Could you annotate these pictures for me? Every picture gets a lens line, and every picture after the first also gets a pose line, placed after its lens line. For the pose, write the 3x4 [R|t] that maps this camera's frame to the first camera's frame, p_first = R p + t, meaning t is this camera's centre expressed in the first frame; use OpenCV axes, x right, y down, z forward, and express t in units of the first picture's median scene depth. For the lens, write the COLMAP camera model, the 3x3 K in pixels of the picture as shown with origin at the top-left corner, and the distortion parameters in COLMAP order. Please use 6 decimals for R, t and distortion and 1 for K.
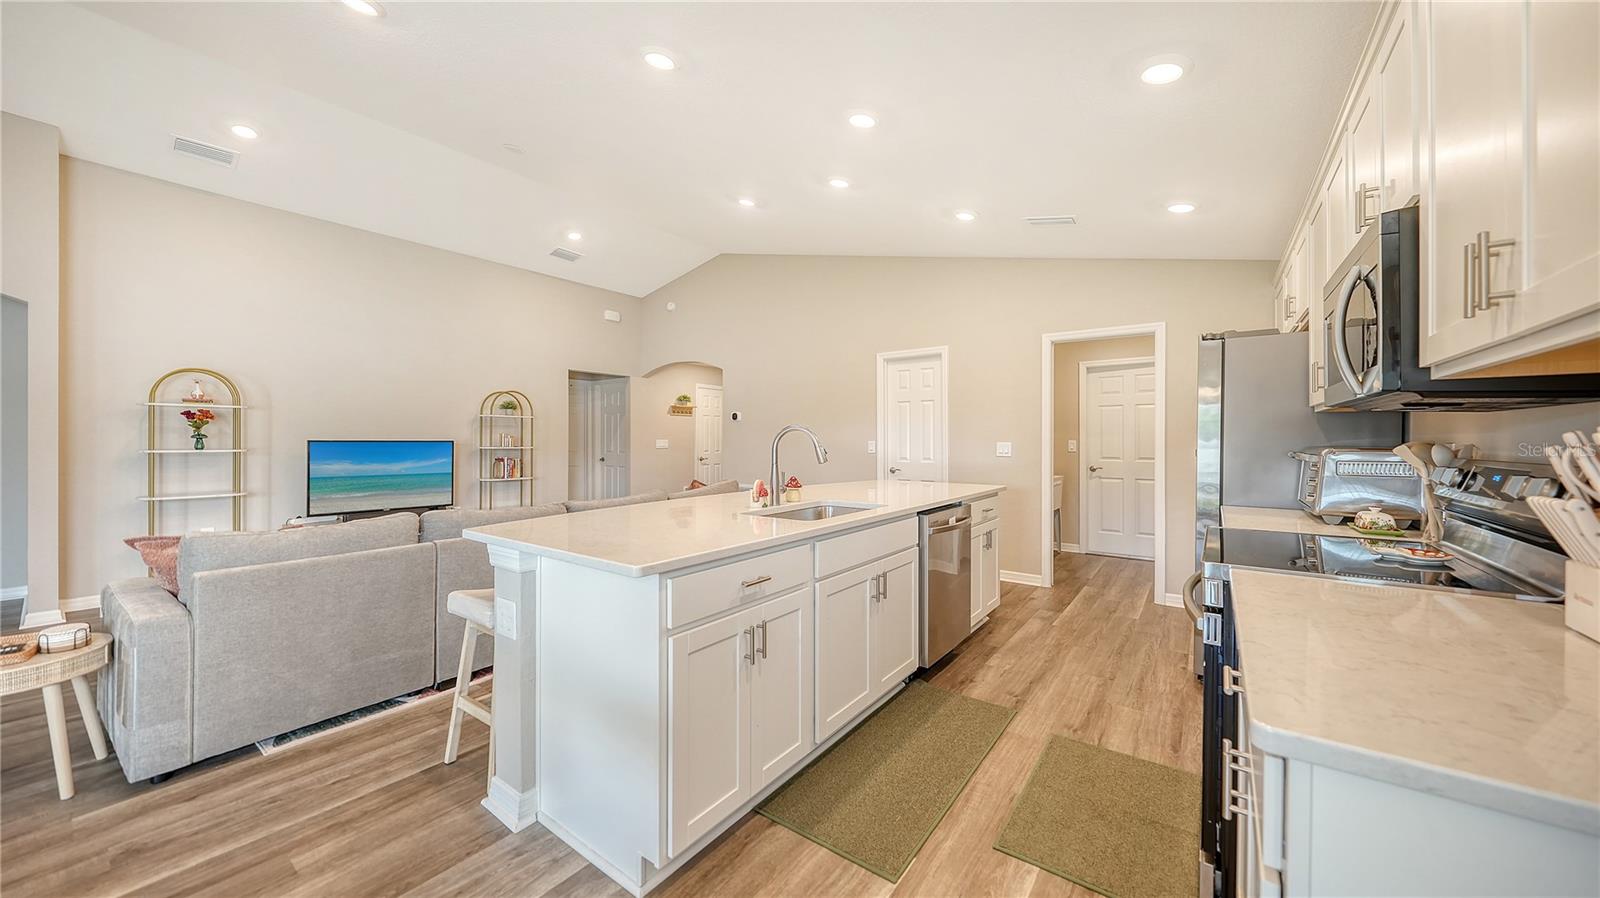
lens RADIAL K [[557.1, 0, 787.6], [0, 557.1, 438.3], [0, 0, 1]] dist [-0.000617, -0.000029]
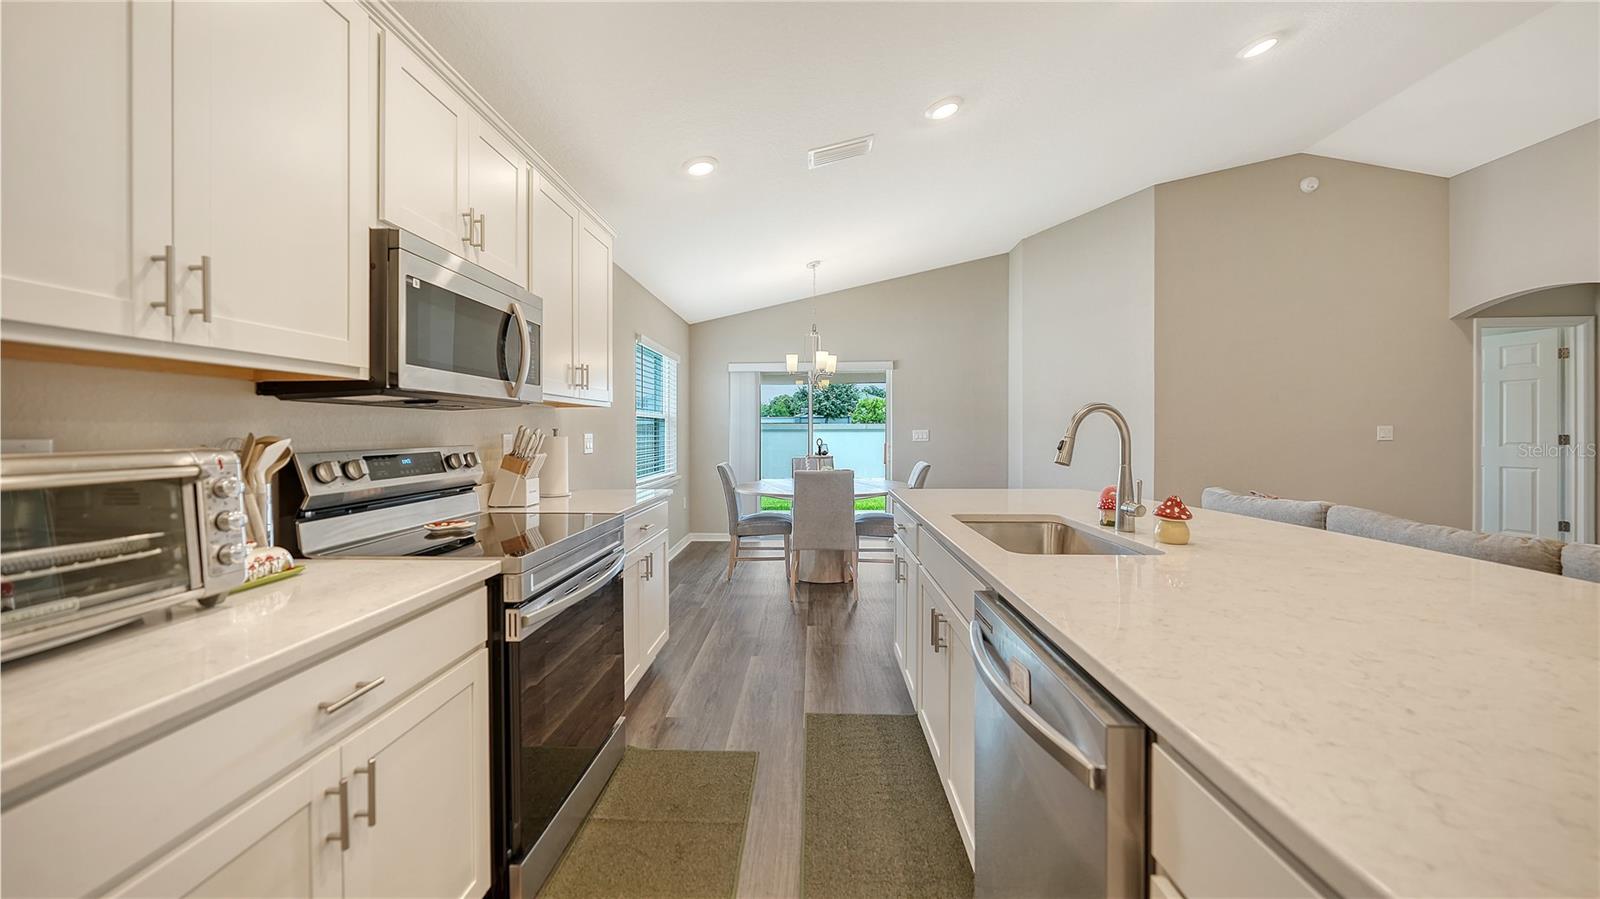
lens RADIAL K [[580.8, 0, 793.3], [0, 580.8, 434.6], [0, 0, 1]] dist [-0.001973, -0.000162]
pose [[-0.818051, 0.010910, -0.575042, 0.415989], [0.008291, 0.999940, 0.007176, 0.001968], [0.575086, 0.001102, -0.818092, 0.836336]]
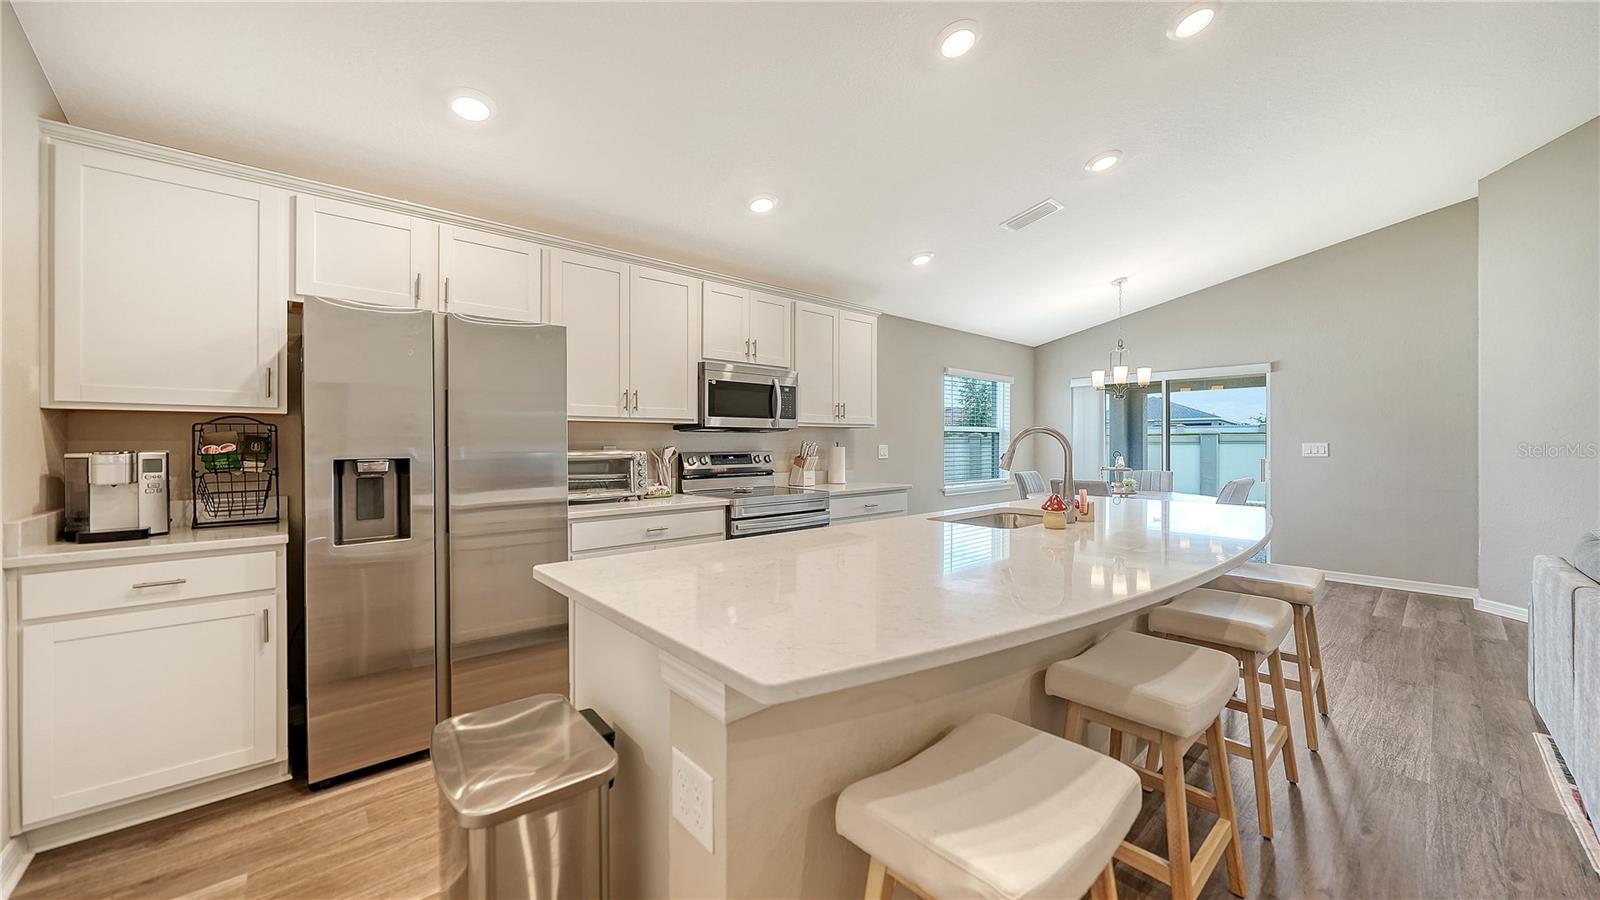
lens RADIAL K [[576.8, 0, 794.2], [0, 576.8, 446.9], [0, 0, 1]] dist [-0.001154, -0.000049]
pose [[-0.982158, 0.002765, 0.188036, 0.134667], [0.003634, 0.999984, 0.004275, 0.001519], [-0.188021, 0.004882, -0.982153, 1.206417]]
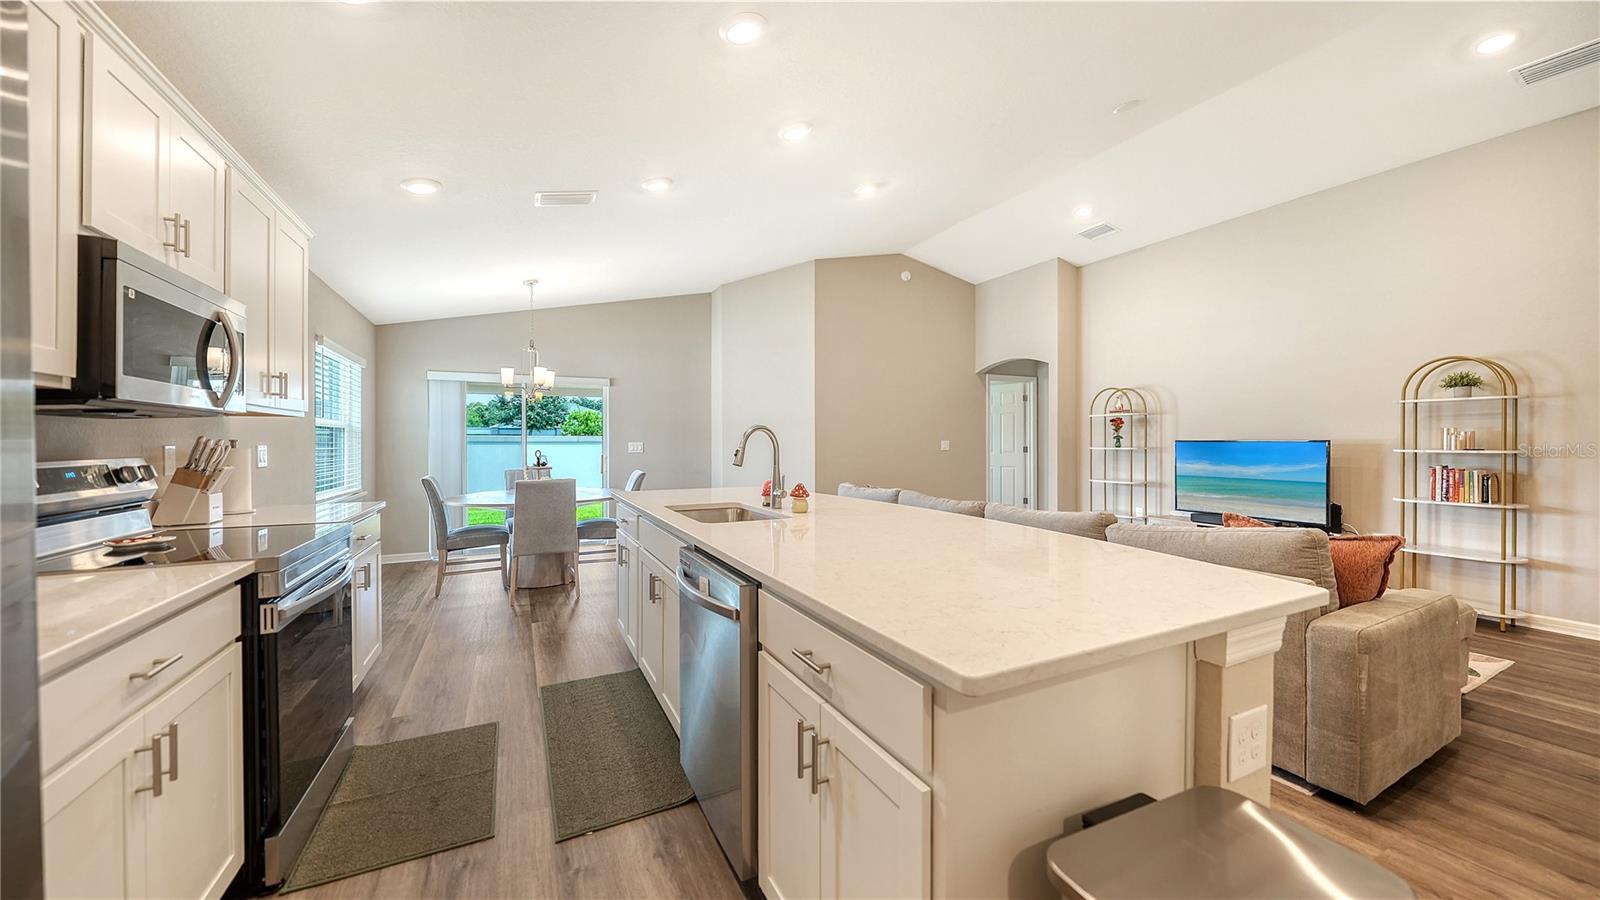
lens RADIAL K [[565.5, 0, 800.0], [0, 565.5, 450.0], [0, 0, 1]] dist [-0.000303, -0.000110]
pose [[-0.438359, 0.016097, -0.898656, 0.528622], [0.004210, 0.999865, 0.015857, 0.001725], [0.898790, 0.003167, -0.438368, 0.927563]]
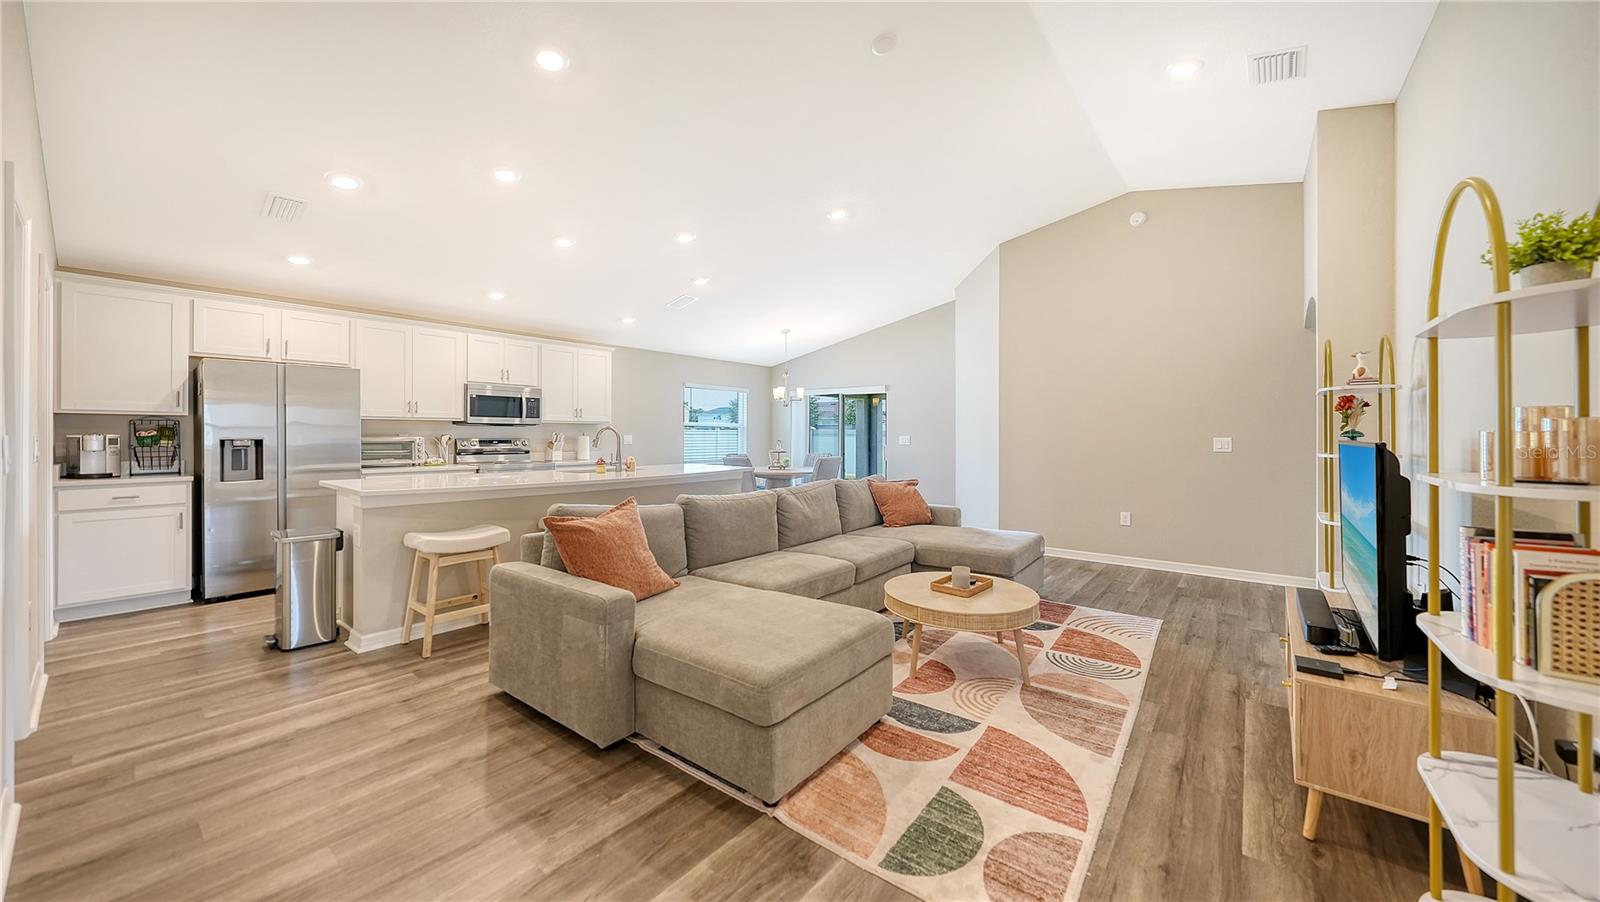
lens RADIAL K [[564.6, 0, 802.2], [0, 564.6, 439.7], [0, 0, 1]] dist [-0.000654, -0.000100]
pose [[-0.999887, -0.004409, 0.014383, -0.395372], [-0.004302, 0.999963, 0.007497, 0.002214], [-0.014416, 0.007434, -0.999868, 1.745741]]
